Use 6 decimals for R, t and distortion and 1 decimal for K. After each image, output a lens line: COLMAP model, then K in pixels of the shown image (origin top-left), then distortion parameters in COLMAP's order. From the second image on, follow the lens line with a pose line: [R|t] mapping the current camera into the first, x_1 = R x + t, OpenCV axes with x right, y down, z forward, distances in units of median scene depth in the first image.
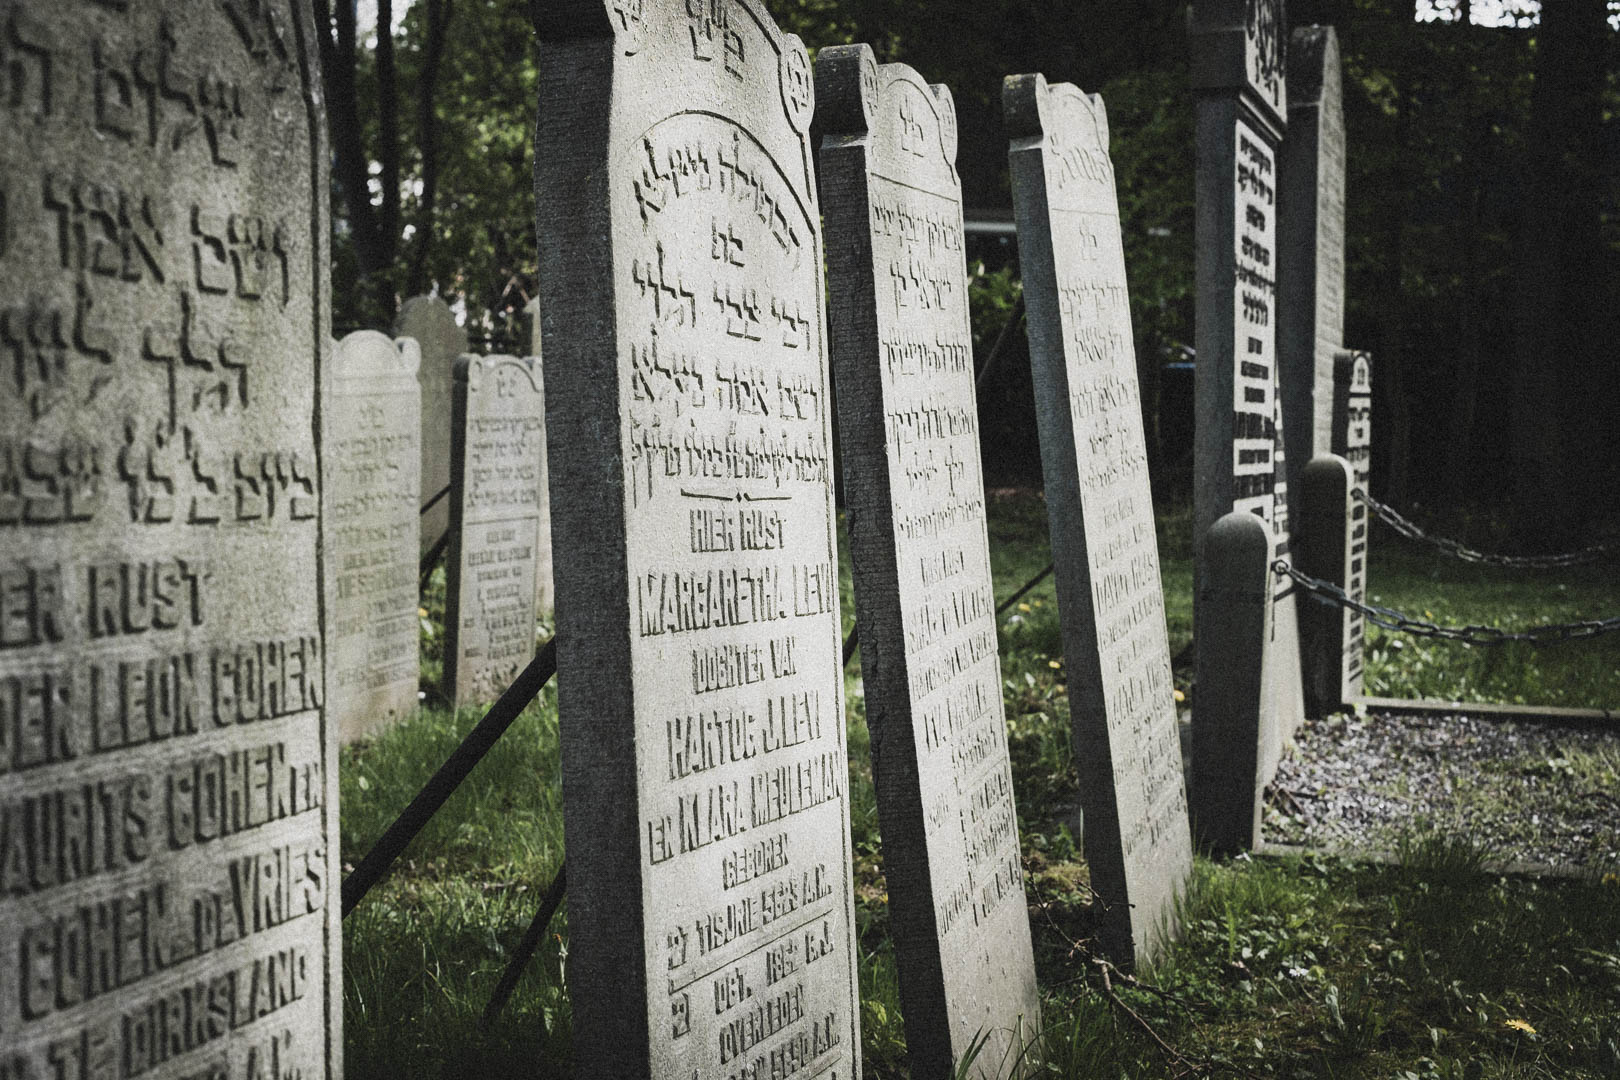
lens RADIAL K [[2356.3, 0, 810.1], [0, 2356.3, 539.7], [0, 0, 1]] dist [-0.006921, 0.000000]
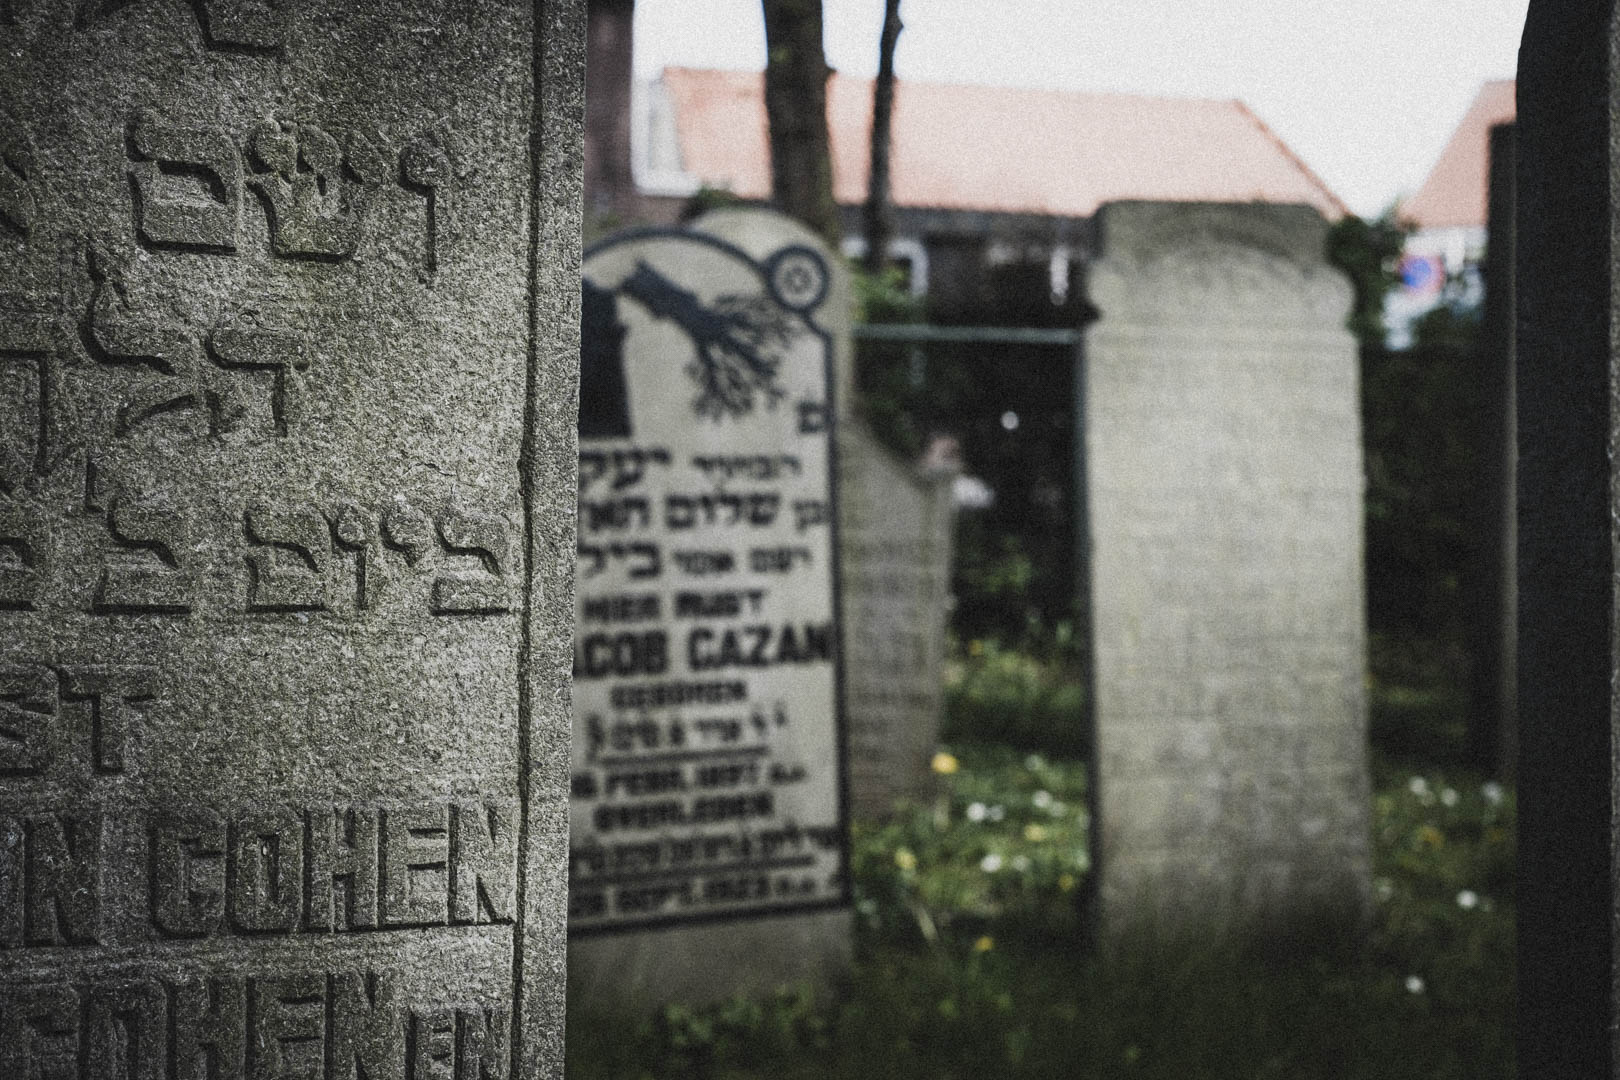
lens RADIAL K [[2356.3, 0, 810.3], [0, 2356.3, 525.5], [0, 0, 1]] dist [-0.006921, 0.000000]
pose [[0.652700, 0.032025, -0.756940, 0.314766], [-0.050434, 0.998727, -0.001234, -0.036165], [0.755936, 0.038981, 0.653484, 0.667086]]
